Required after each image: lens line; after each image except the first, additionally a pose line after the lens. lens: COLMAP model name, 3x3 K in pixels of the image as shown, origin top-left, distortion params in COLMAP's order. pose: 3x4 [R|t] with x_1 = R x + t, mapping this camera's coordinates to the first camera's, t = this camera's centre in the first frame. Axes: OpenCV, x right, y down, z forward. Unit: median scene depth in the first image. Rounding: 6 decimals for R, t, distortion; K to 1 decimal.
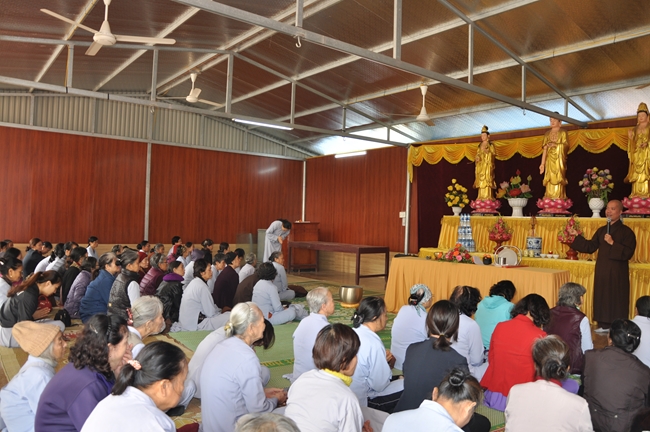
lens RADIAL K [[510.8, 0, 325.0], [0, 510.8, 216.0], [0, 0, 1]] dist [-0.157866, 0.131771]
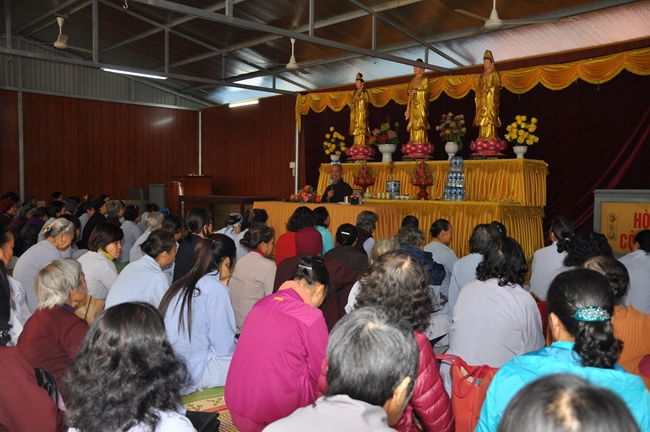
lens RADIAL K [[596.4, 0, 325.0], [0, 596.4, 216.0], [0, 0, 1]] dist [-0.006888, 0.008541]
pose [[0.995024, -0.024731, 0.096520, 0.125897], [0.018279, 0.997574, 0.067173, 0.024937], [-0.097947, -0.065074, 0.993062, -0.204684]]
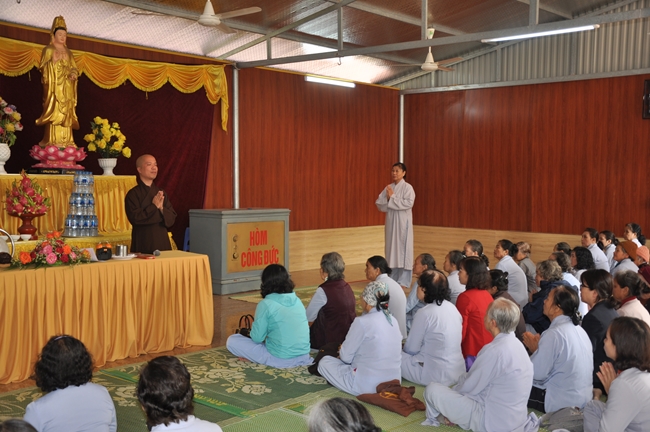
lens RADIAL K [[755.1, 0, 325.0], [0, 755.1, 216.0], [0, 0, 1]] dist [-0.006610, 0.017382]
pose [[-0.187708, -0.066489, 0.979972, -0.416814], [-0.014608, 0.997785, 0.064900, -0.009665], [-0.982116, -0.002133, -0.188263, 0.623780]]
